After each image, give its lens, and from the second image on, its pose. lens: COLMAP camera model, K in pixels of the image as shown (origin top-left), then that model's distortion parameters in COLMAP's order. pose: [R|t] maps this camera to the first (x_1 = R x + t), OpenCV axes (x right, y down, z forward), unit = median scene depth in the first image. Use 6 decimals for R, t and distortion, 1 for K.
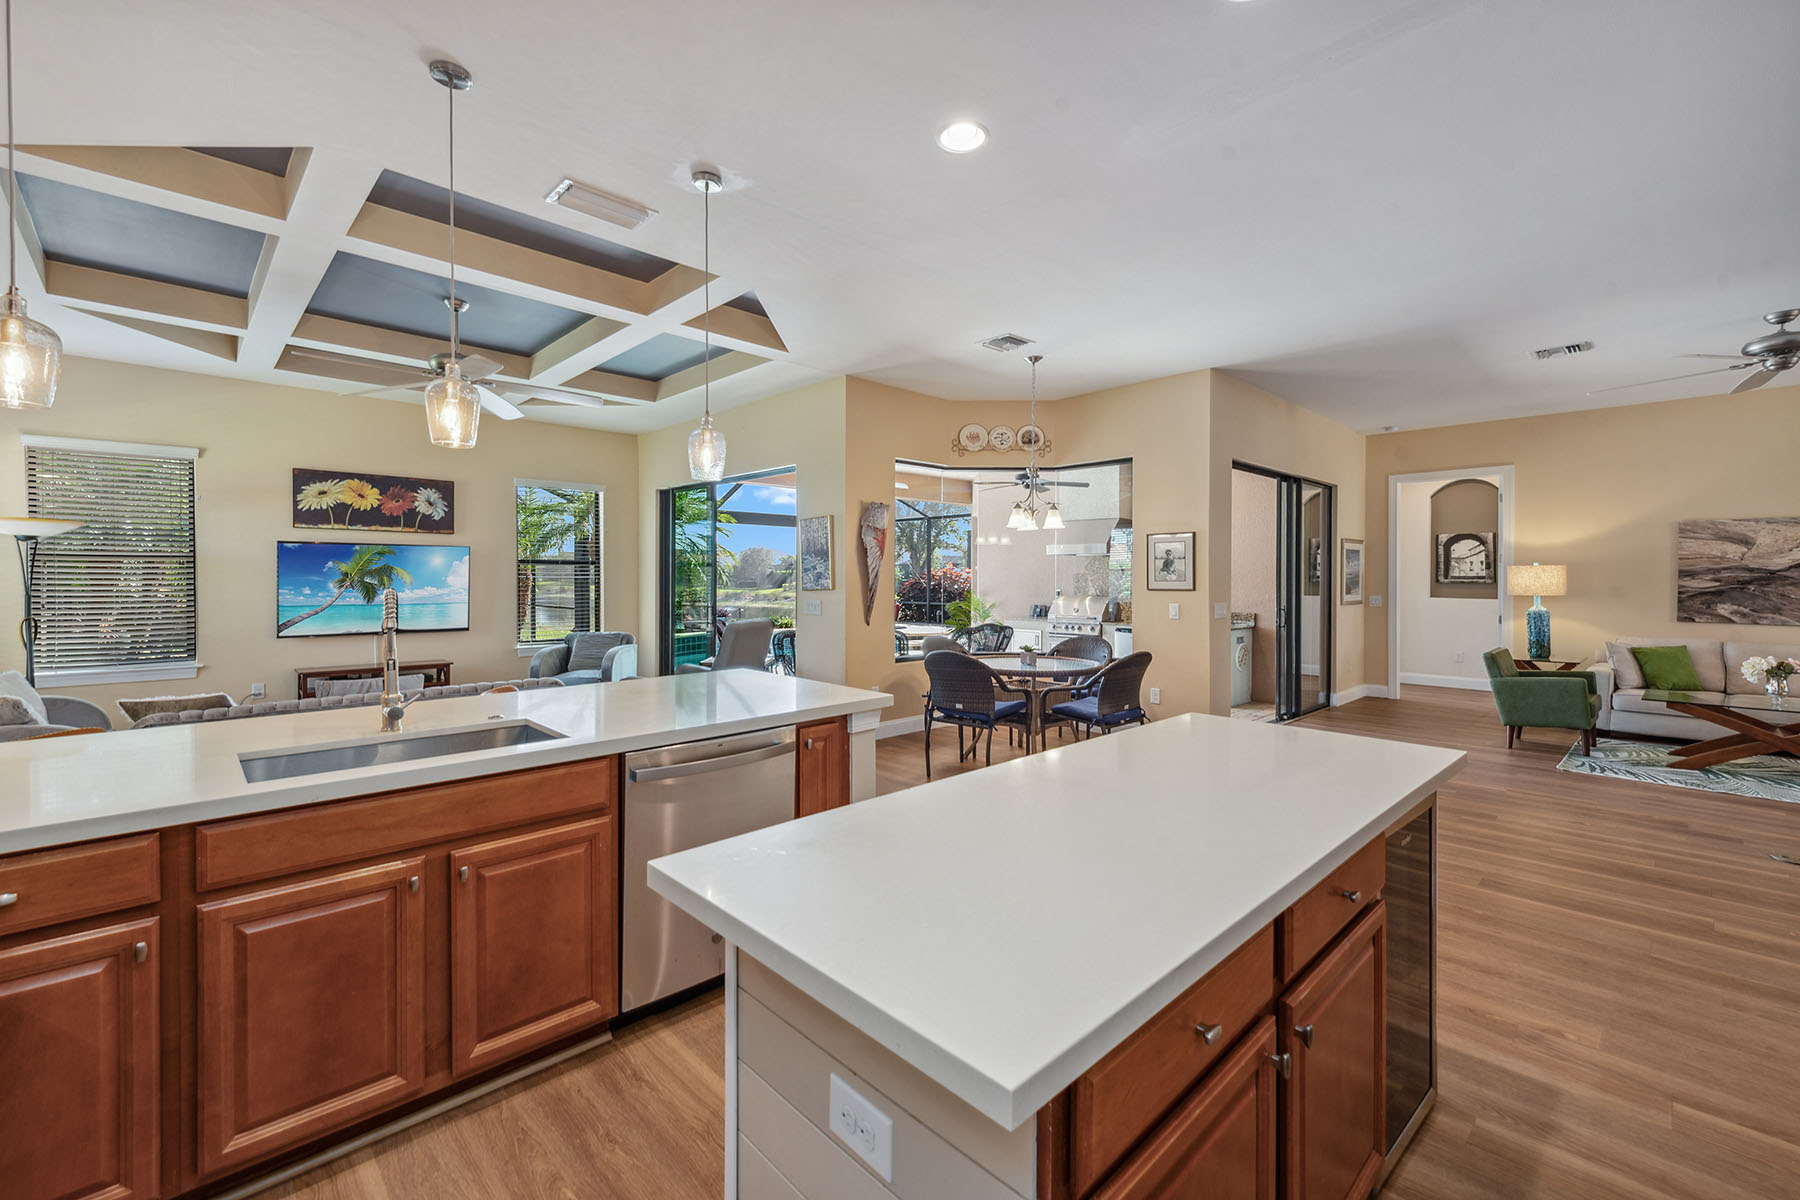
lens RADIAL K [[747.7, 0, 911.3], [0, 747.7, 579.3], [0, 0, 1]] dist [0.013905, -0.003813]
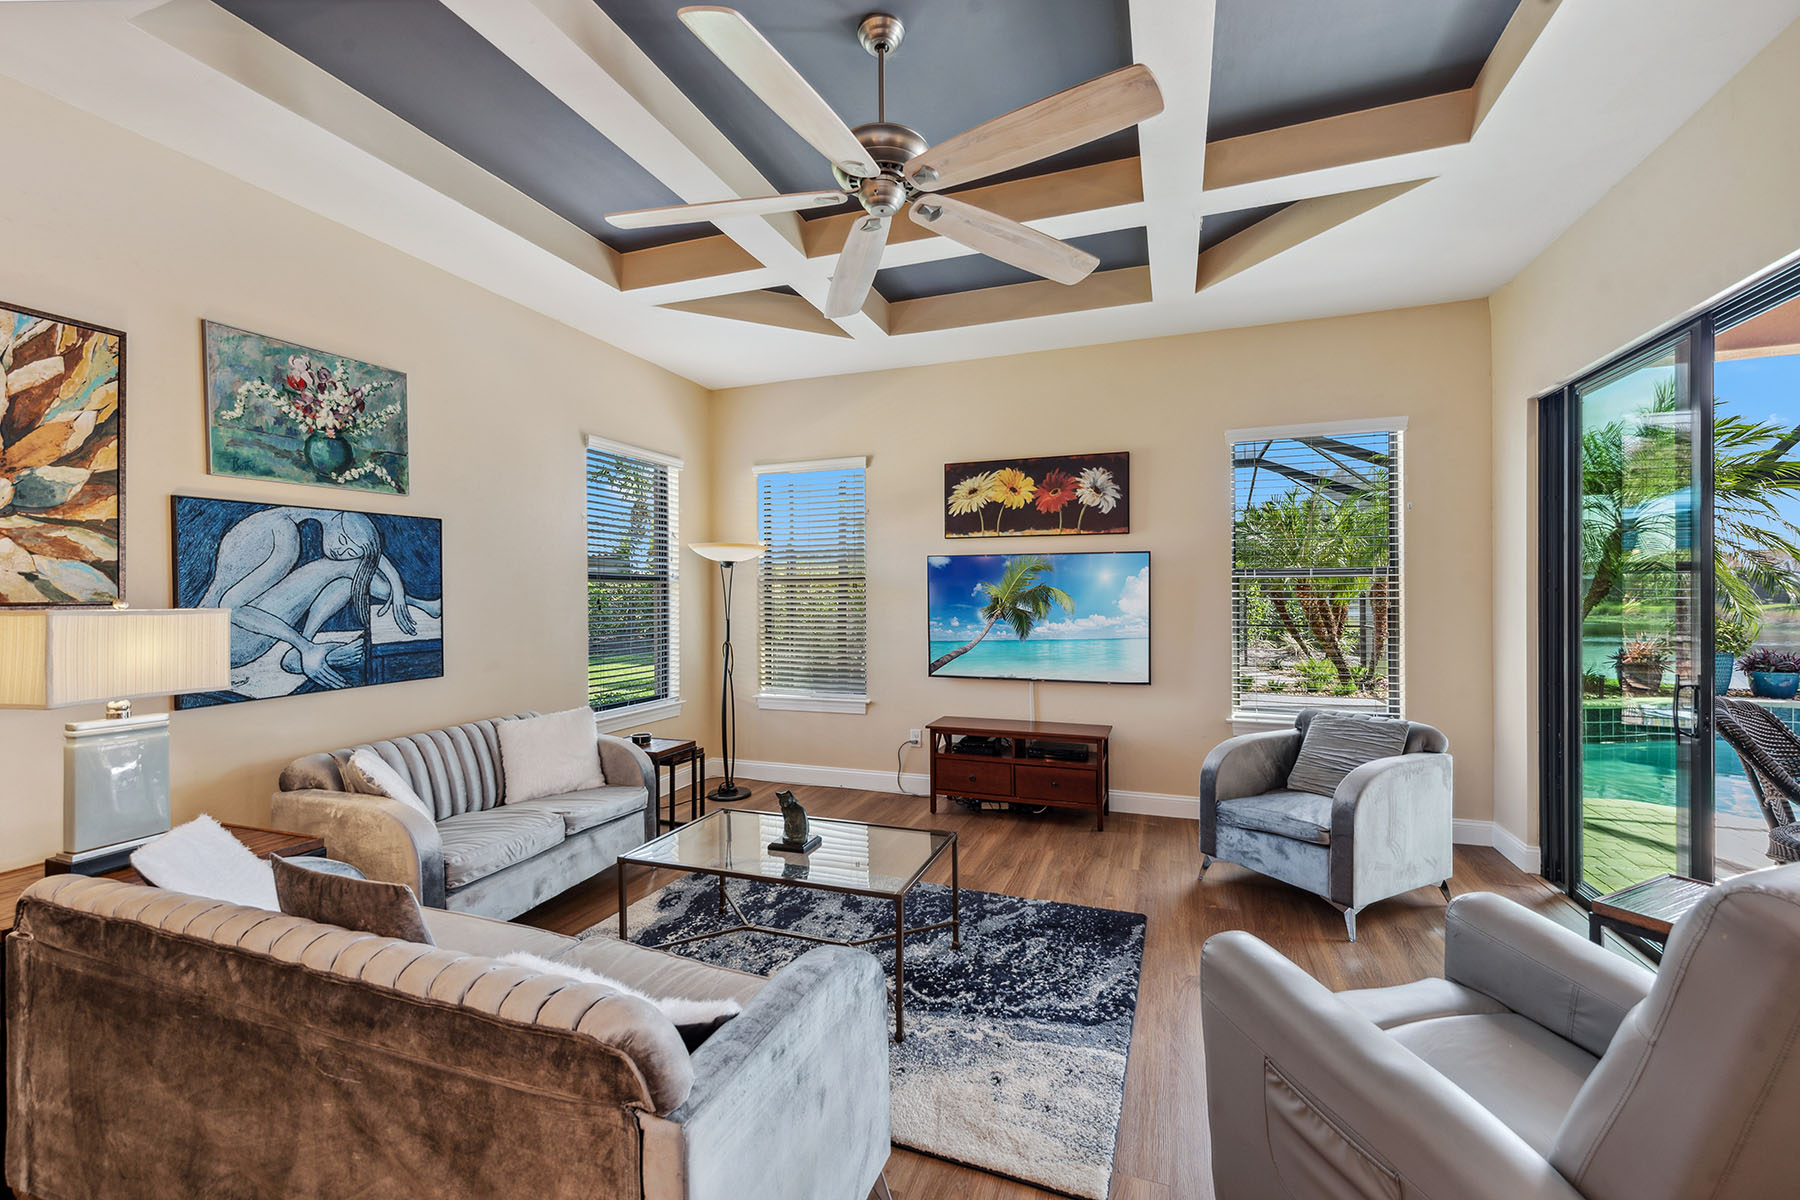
lens RADIAL K [[747.7, 0, 893.1], [0, 747.7, 597.0], [0, 0, 1]] dist [0.013905, -0.003813]
pose [[0.421284, -0.001824, -0.906927, -0.120233], [0.005029, 0.999987, 0.000325, -0.007081], [0.906915, -0.004698, 0.421288, 0.587843]]
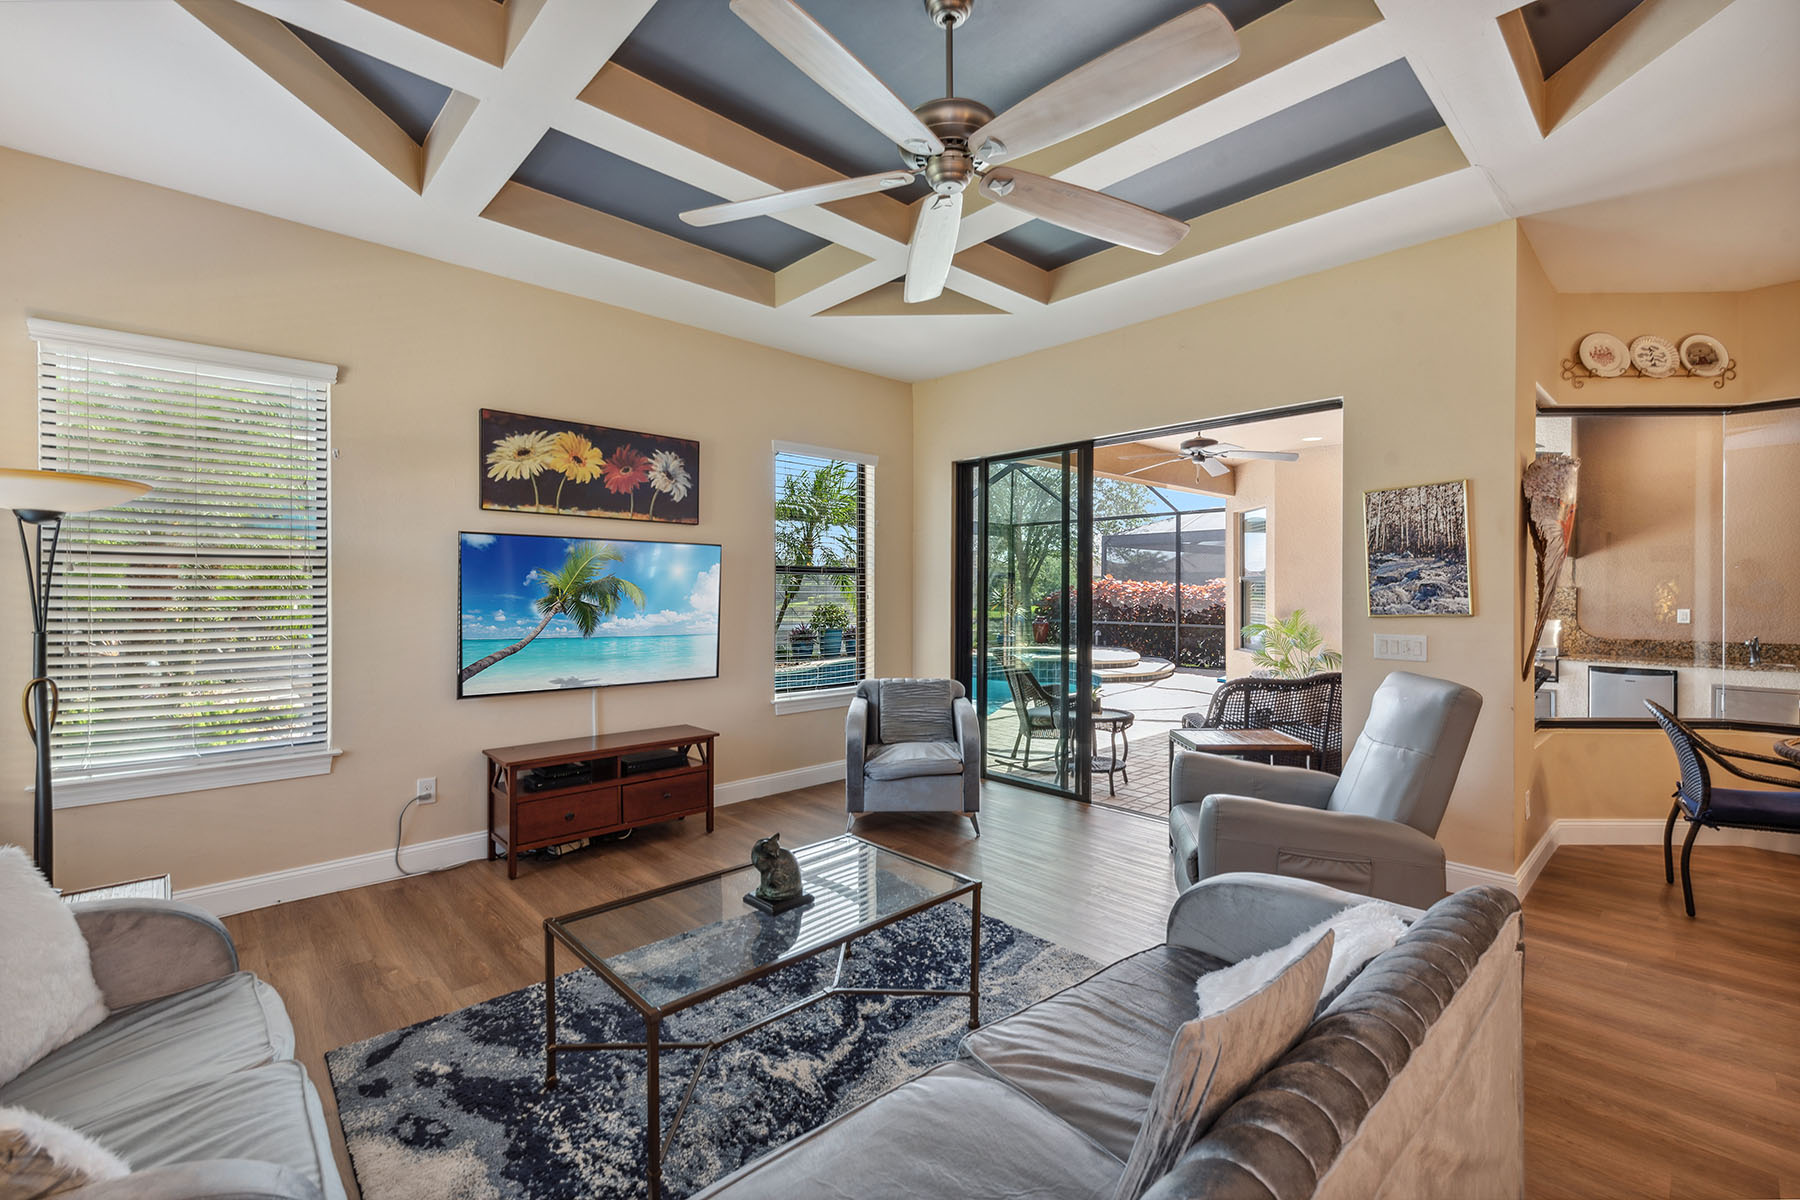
lens RADIAL K [[770.7, 0, 917.5], [0, 770.7, 588.5], [0, 0, 1]] dist [0.008629, -0.000930]
pose [[0.999862, -0.000804, -0.016588, -0.447293], [0.000730, 0.999990, -0.004477, -0.003587], [0.016591, 0.004464, 0.999852, 0.382278]]
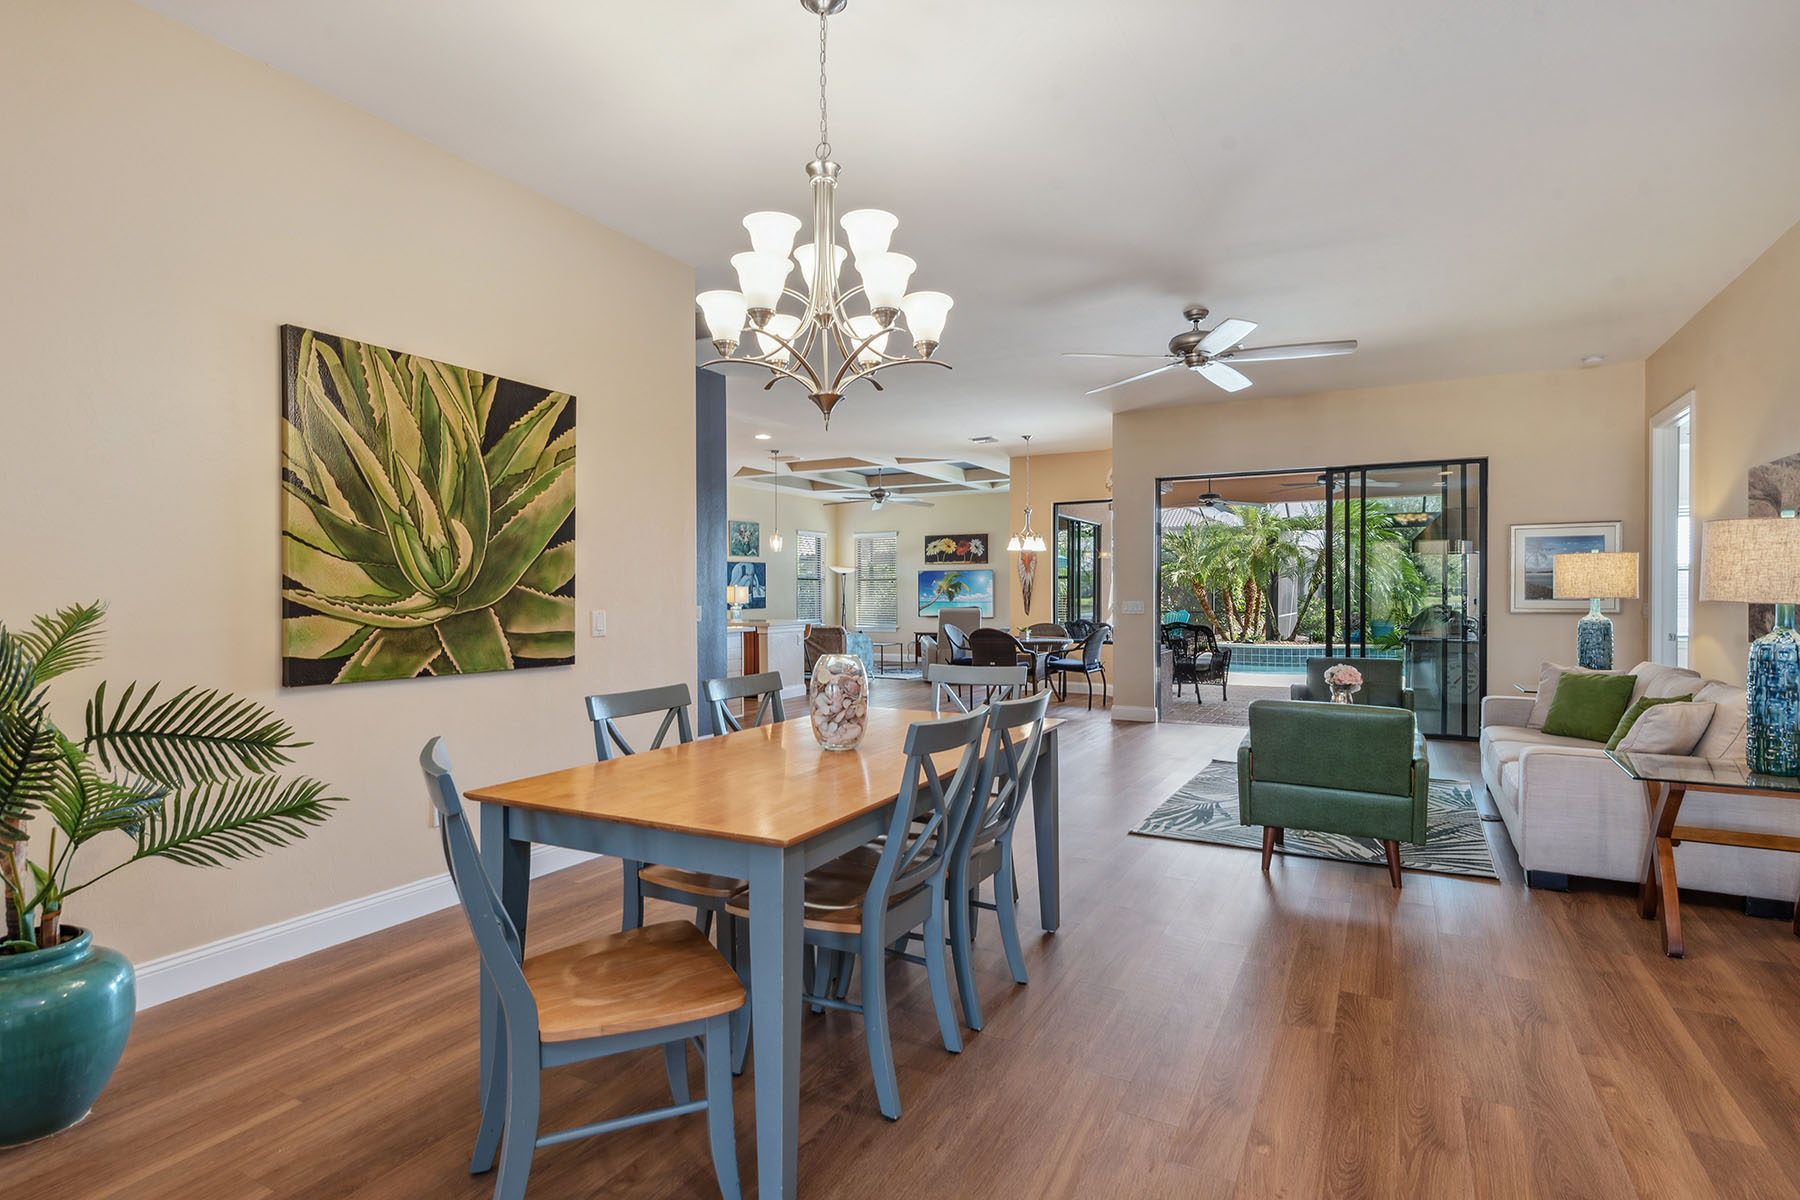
lens RADIAL K [[955.1, 0, 919.0], [0, 955.1, 610.8], [0, 0, 1]] dist [0.012951, -0.001957]
pose [[0.314505, 0.013009, -0.949167, 1.614966], [0.001900, 0.999895, 0.014333, 0.021482], [0.949254, -0.006311, 0.314447, 0.142357]]
